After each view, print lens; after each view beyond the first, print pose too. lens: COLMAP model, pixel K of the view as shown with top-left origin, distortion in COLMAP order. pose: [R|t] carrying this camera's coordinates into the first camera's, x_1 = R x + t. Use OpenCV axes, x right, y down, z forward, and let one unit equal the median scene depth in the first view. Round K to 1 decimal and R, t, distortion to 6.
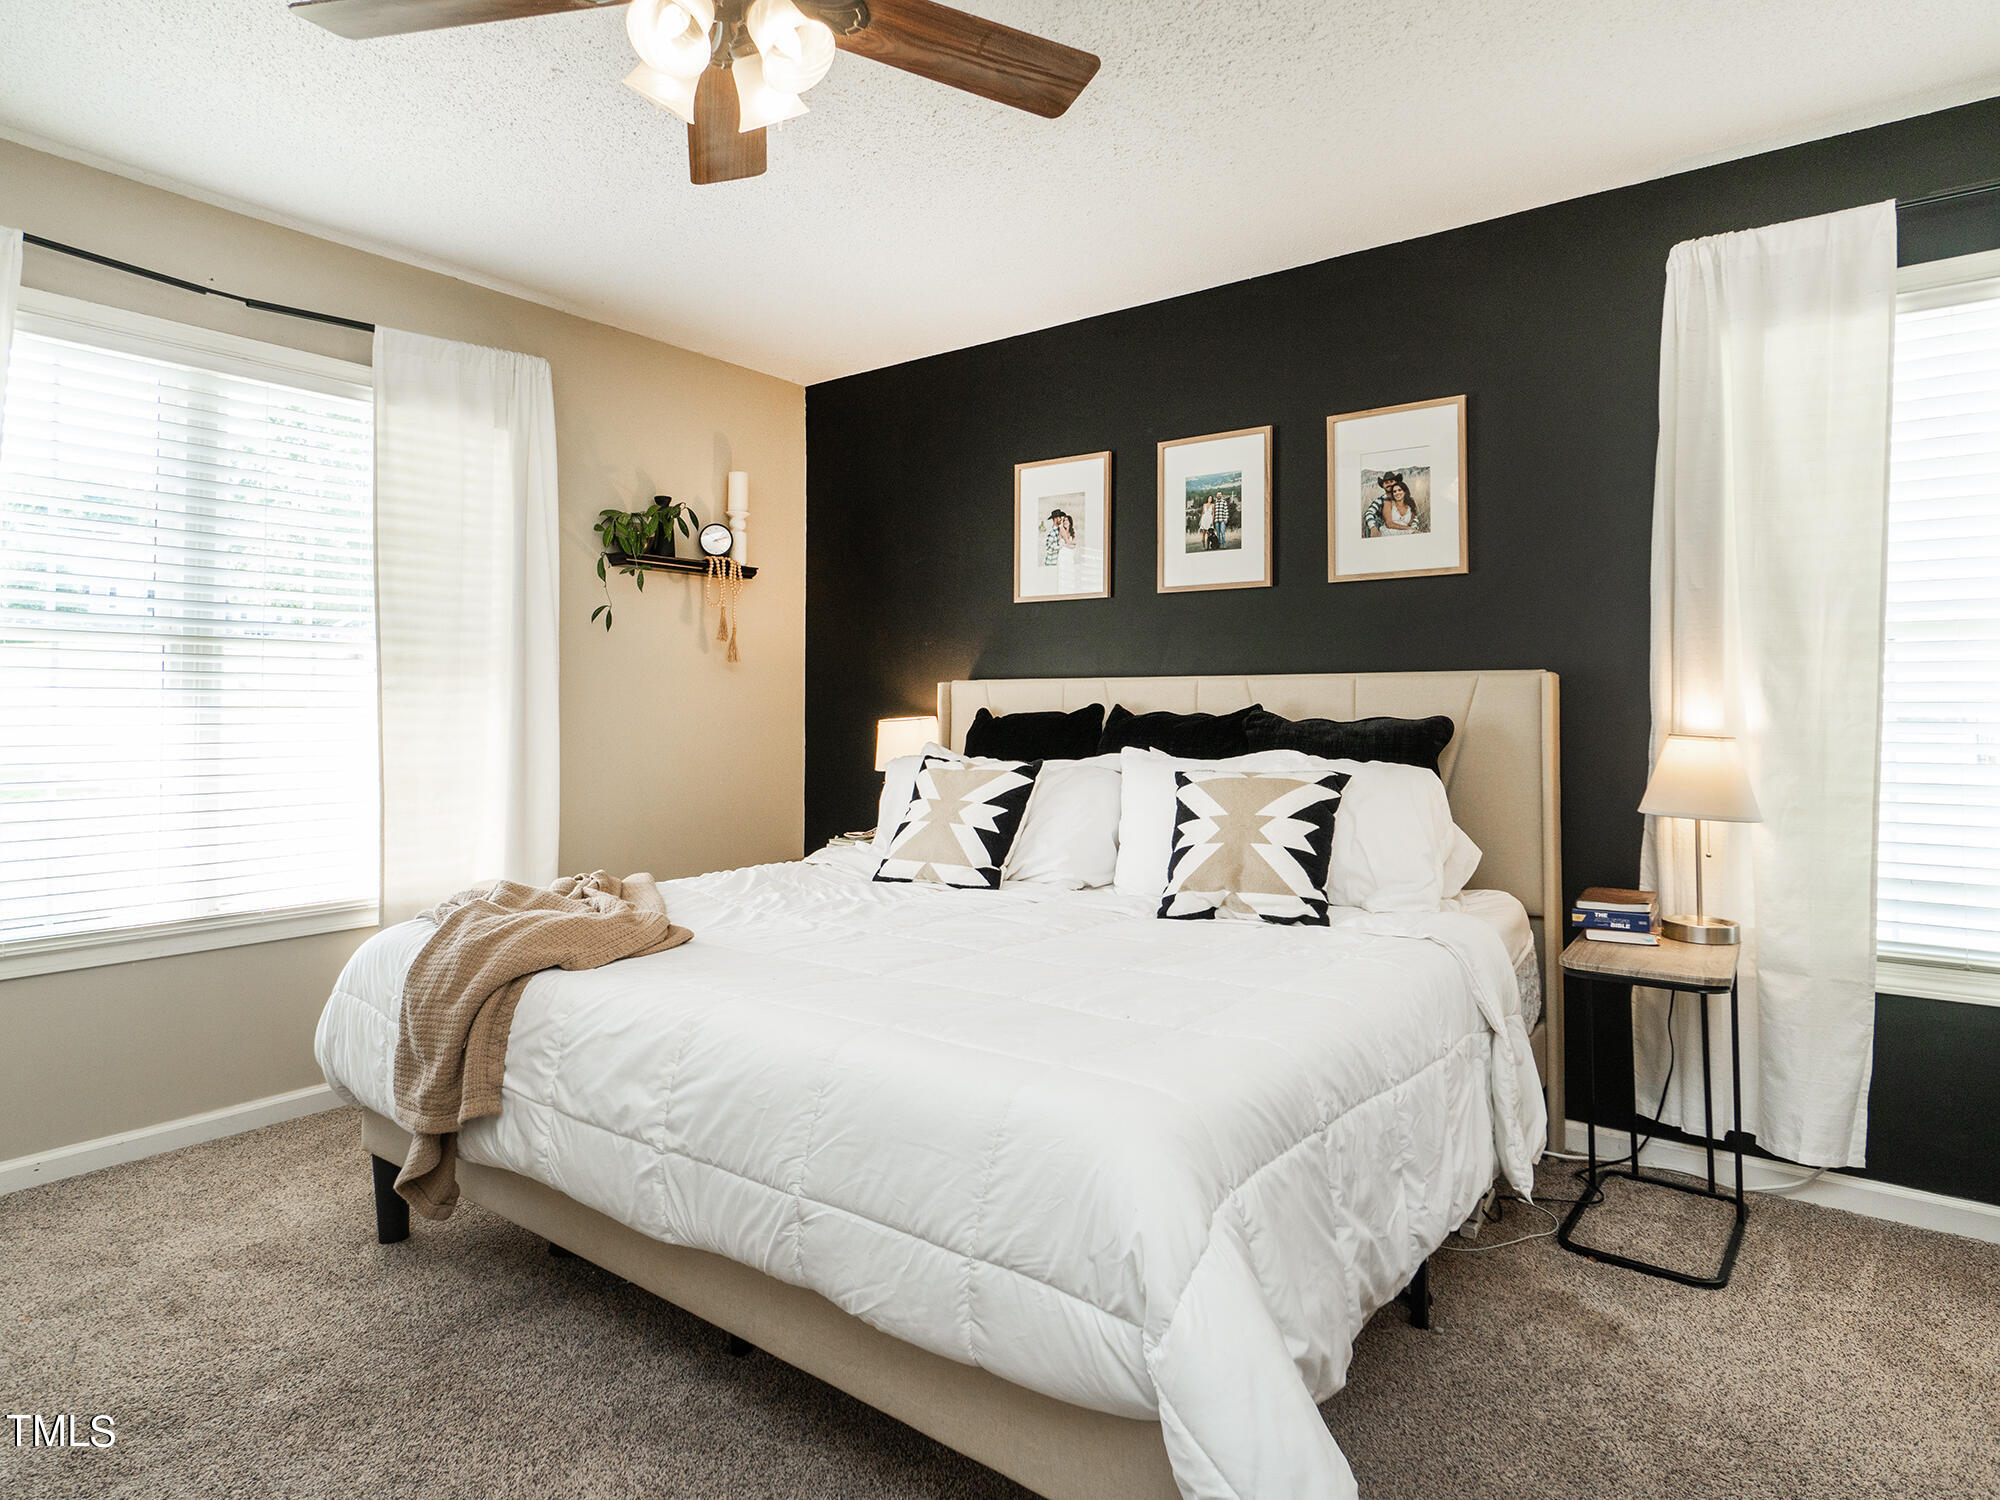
lens RADIAL K [[1157.0, 0, 1004.7], [0, 1157.0, 702.8], [0, 0, 1]] dist [0.006341, 0.000631]
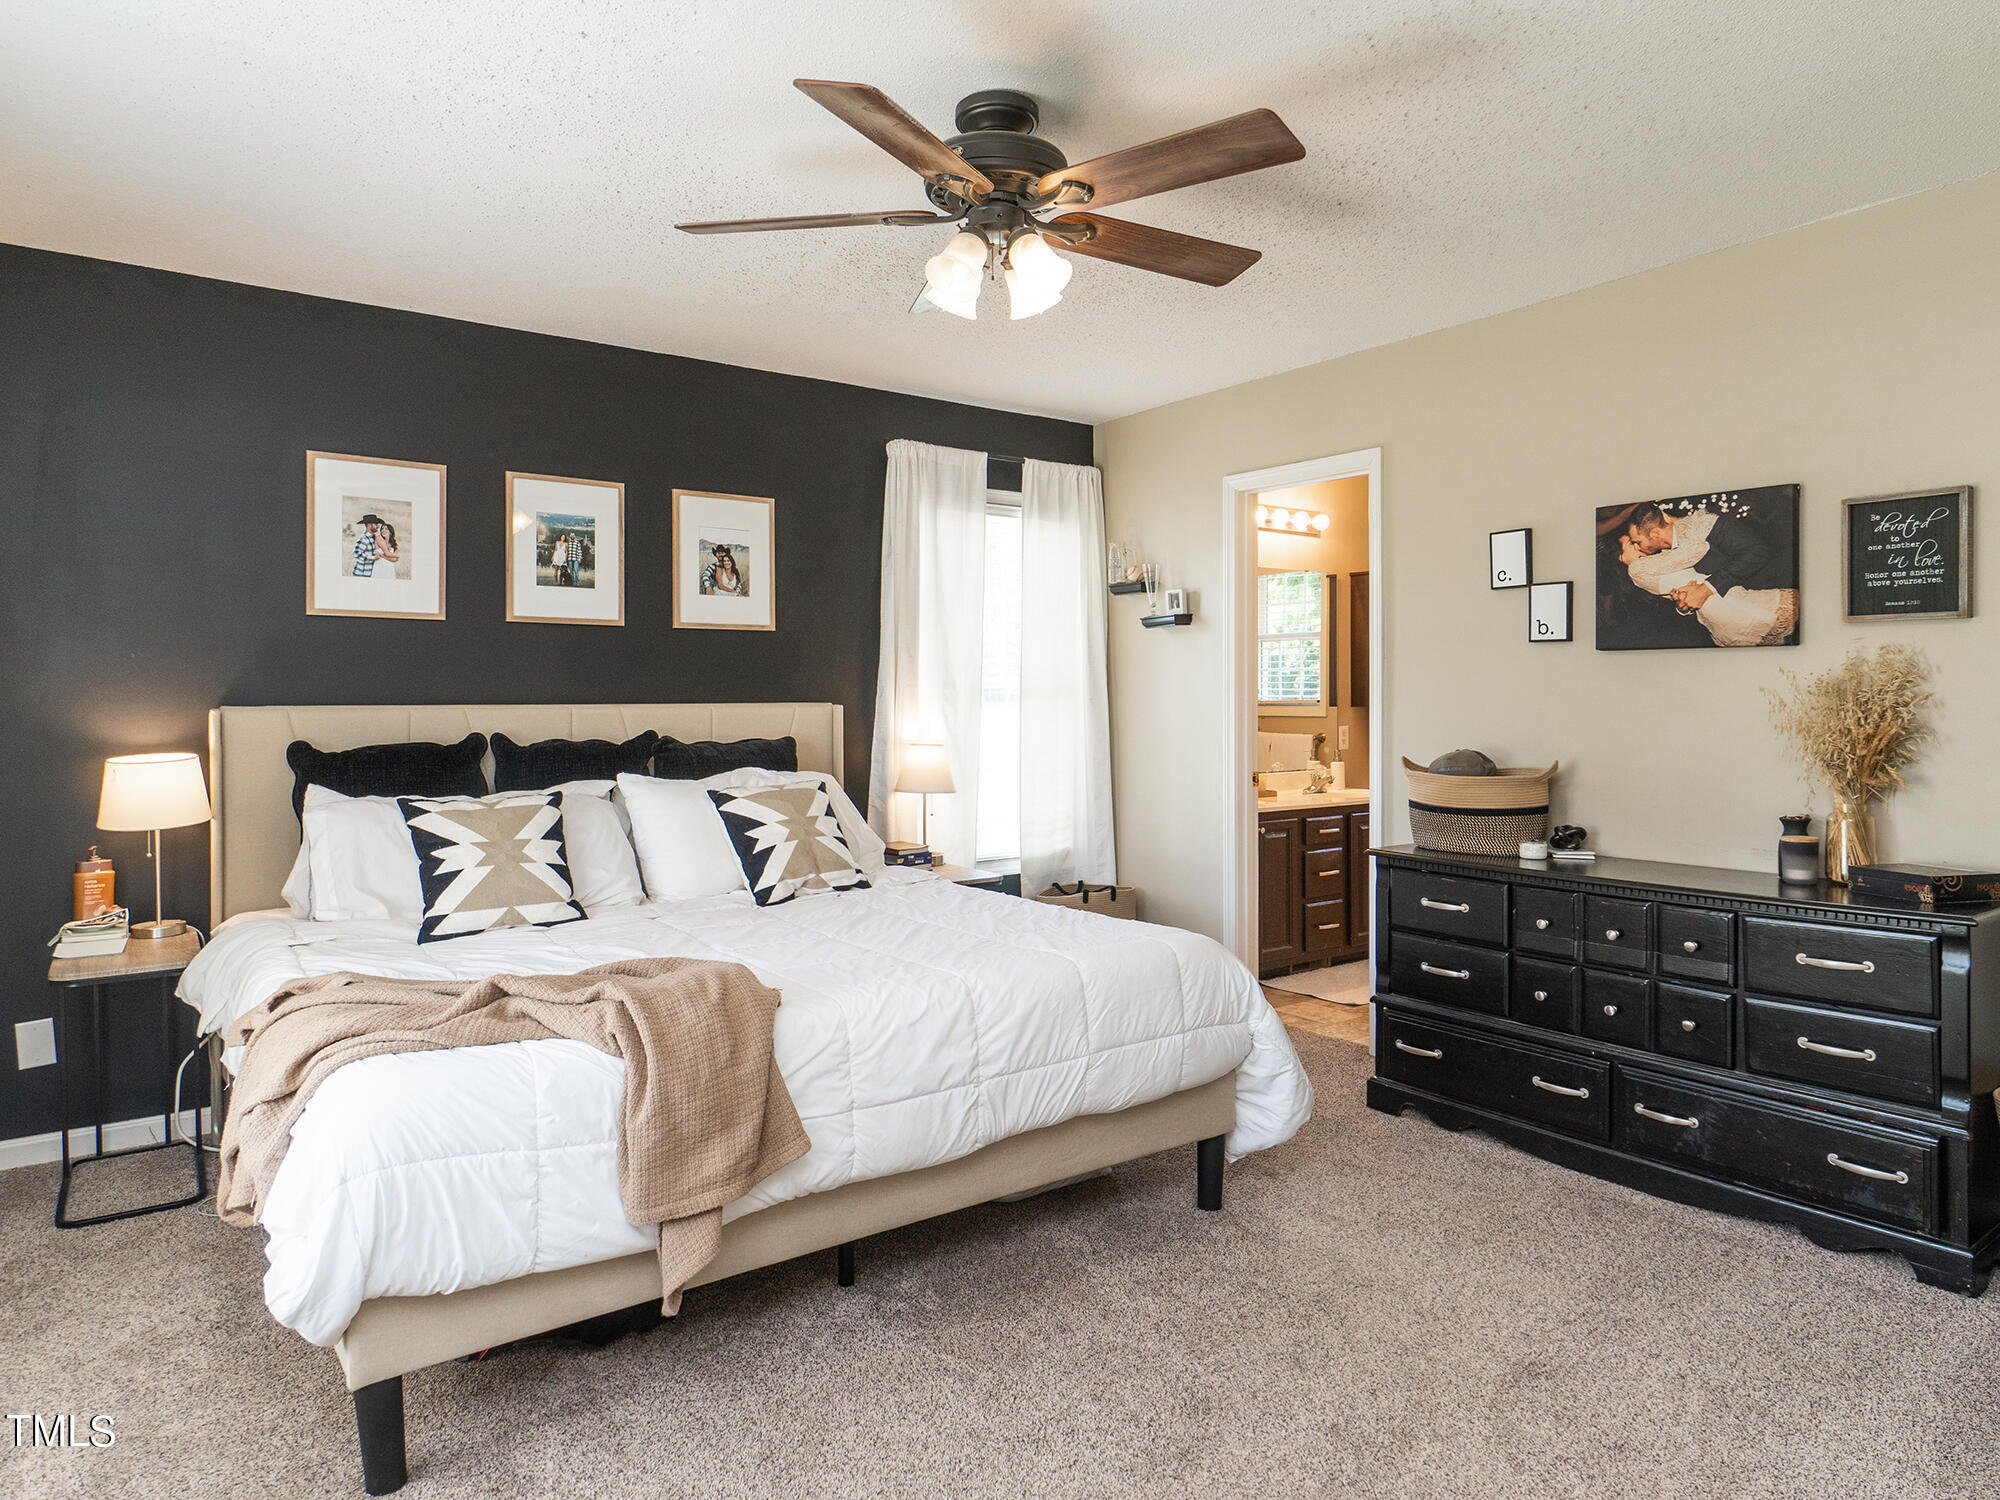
lens RADIAL K [[1205.1, 0, 1000.0], [0, 1205.1, 750.0], [0, 0, 1]] dist [0.003701, -0.000048]
pose [[0.288456, -0.036229, 0.956807, -0.787509], [0.005172, 0.999328, 0.036280, -0.019818], [-0.957479, -0.005516, 0.288450, 0.302527]]
